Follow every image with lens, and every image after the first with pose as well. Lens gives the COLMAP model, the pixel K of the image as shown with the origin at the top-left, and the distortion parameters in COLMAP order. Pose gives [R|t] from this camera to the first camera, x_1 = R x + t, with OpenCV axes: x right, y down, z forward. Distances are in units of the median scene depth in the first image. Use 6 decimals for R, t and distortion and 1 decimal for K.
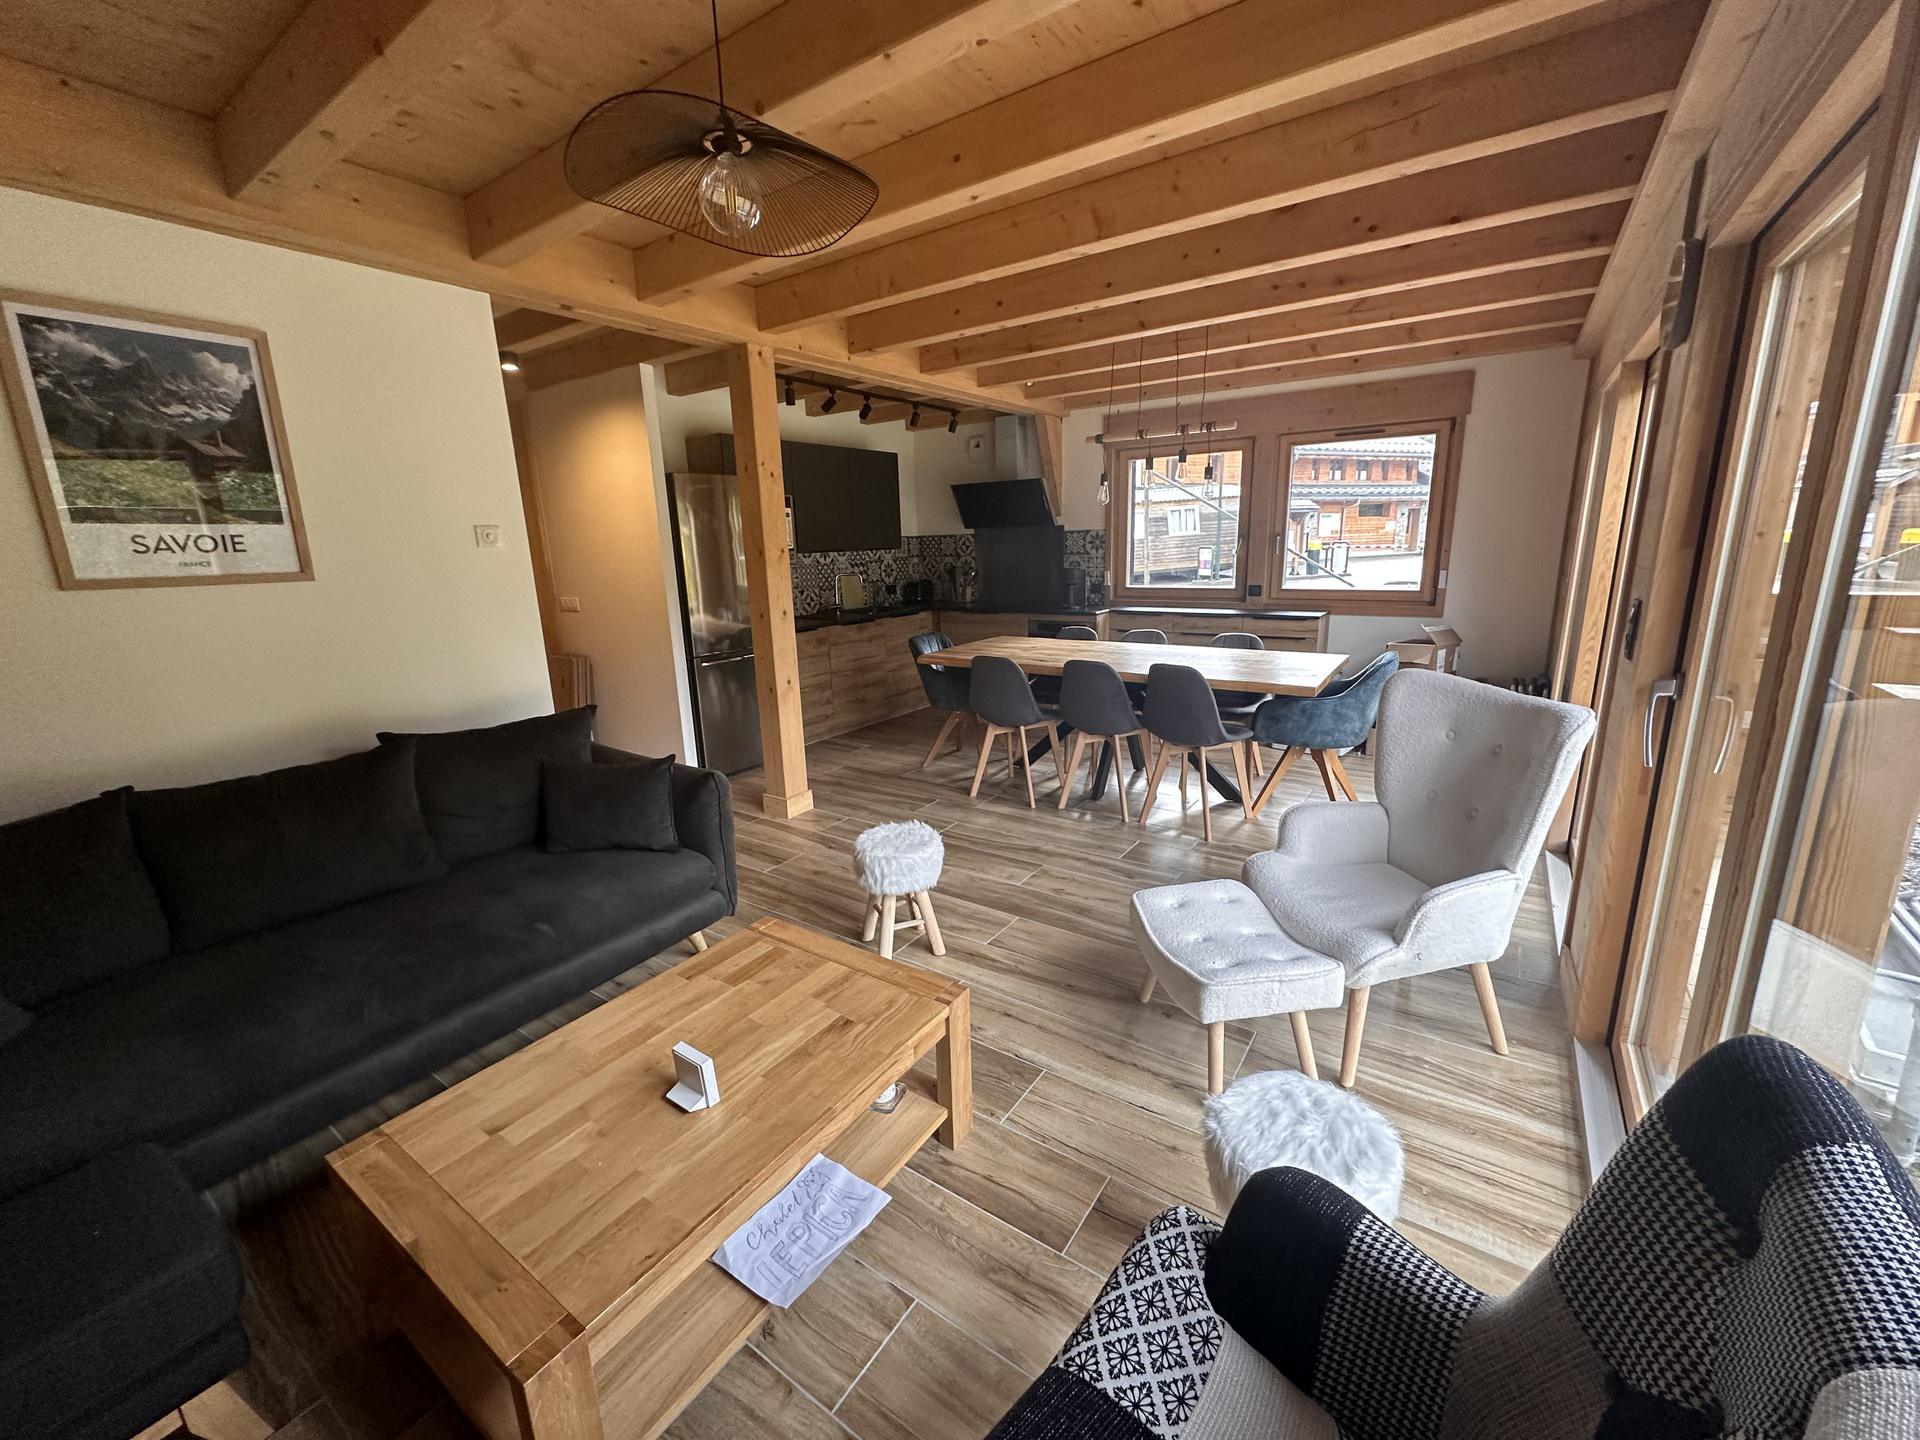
lens RADIAL K [[780.4, 0, 960.0], [0, 780.4, 720.0], [0, 0, 1]] dist [-0.001720, -0.000011]
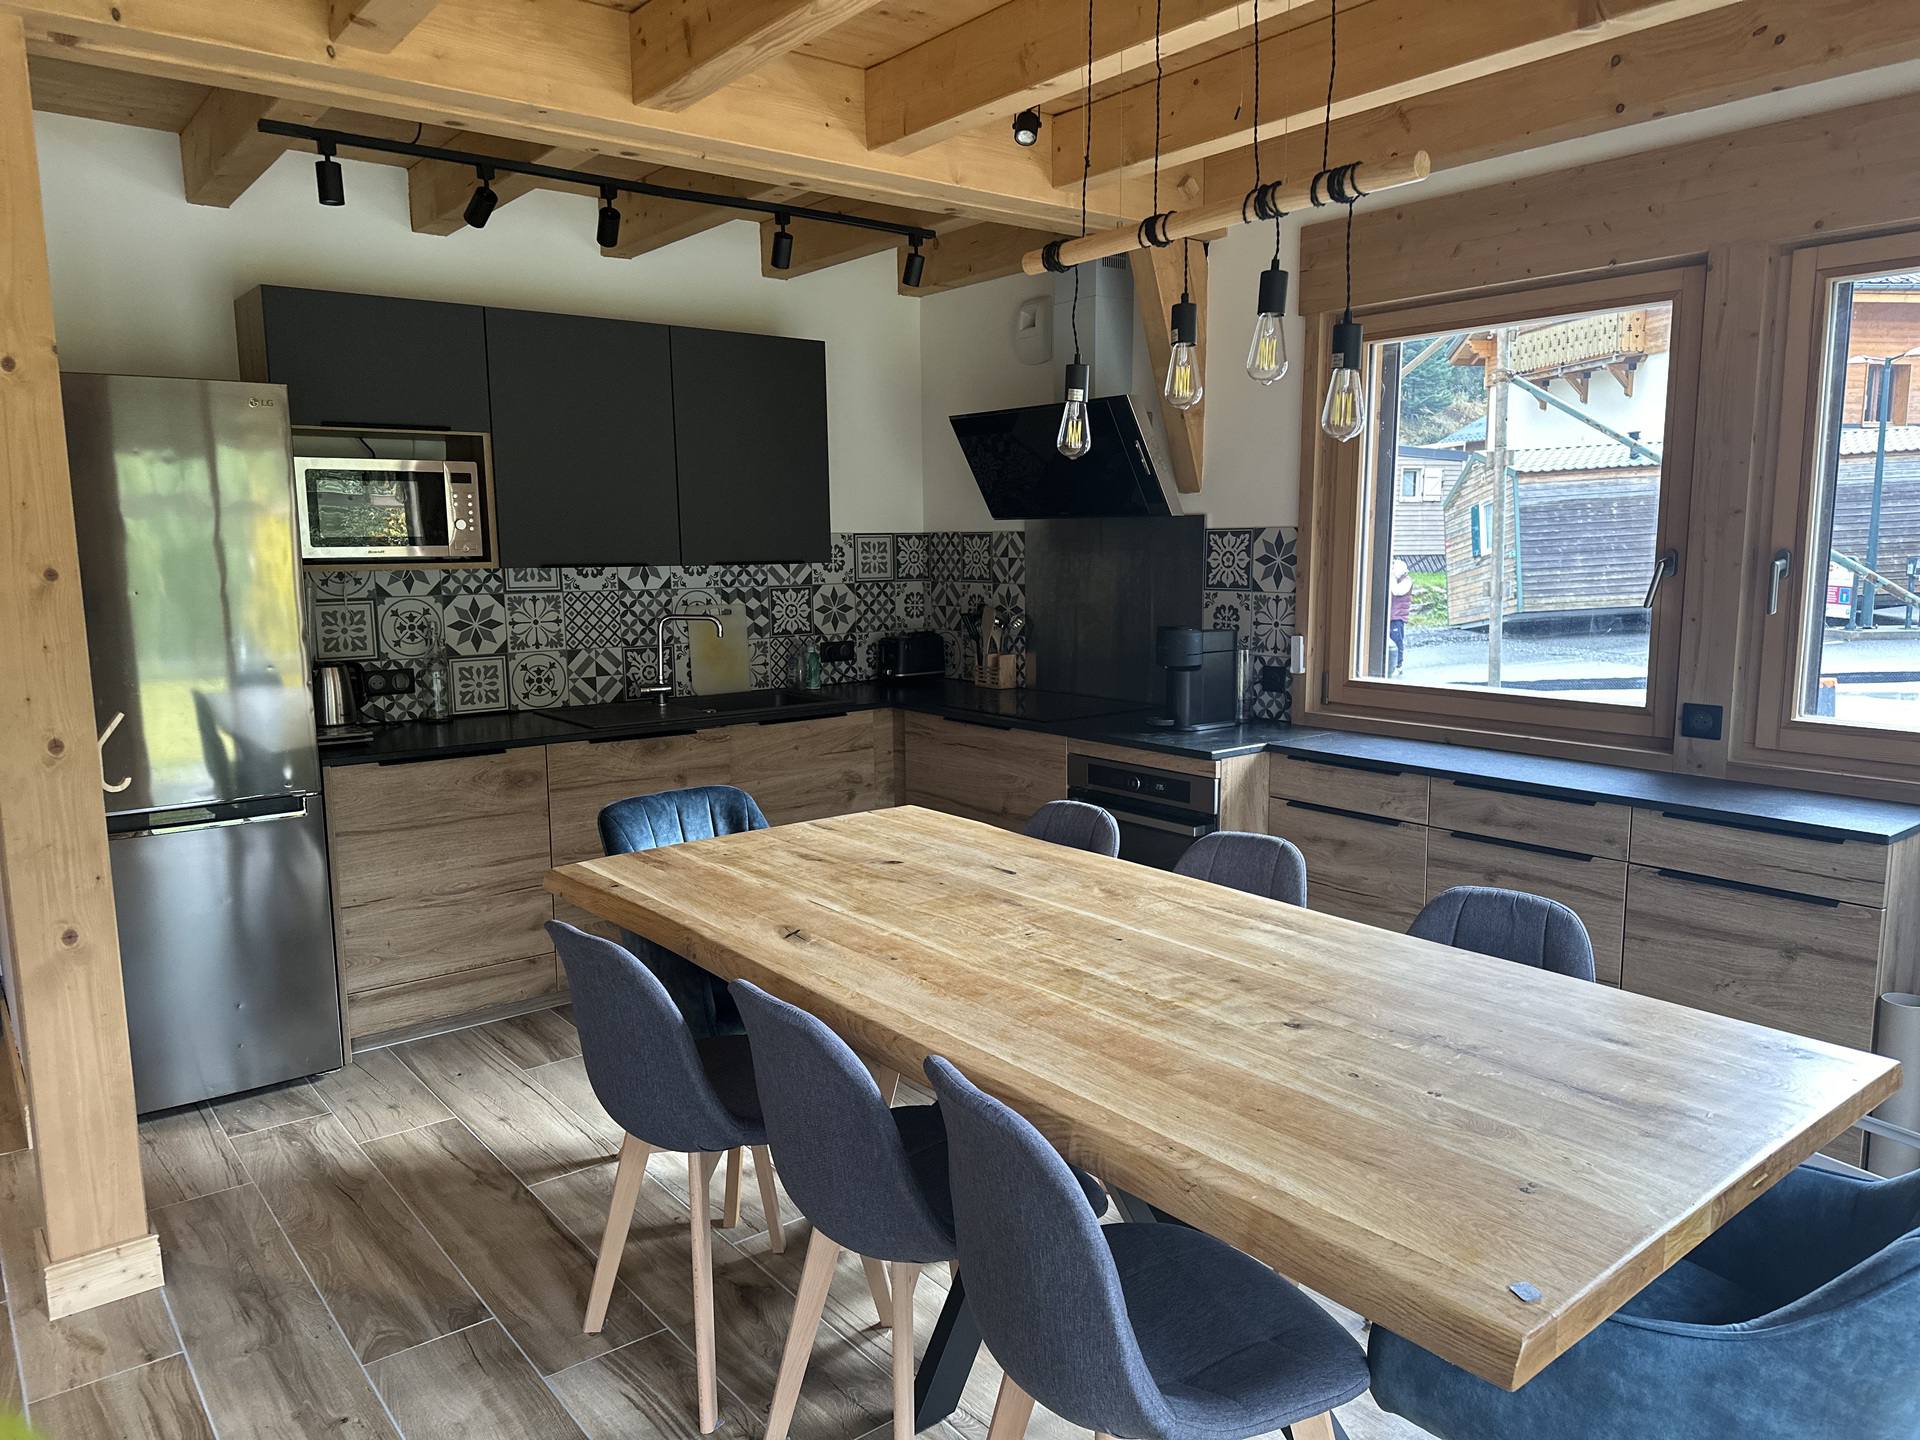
lens RADIAL K [[1349.2, 0, 960.0], [0, 1349.2, 720.0], [0, 0, 1]] dist [0.073564, -0.066989]
pose [[0.956271, 0.061762, -0.285887, 0.339767], [-0.086005, 0.993615, -0.073024, -0.135696], [0.279552, 0.094418, 0.955477, 0.508011]]
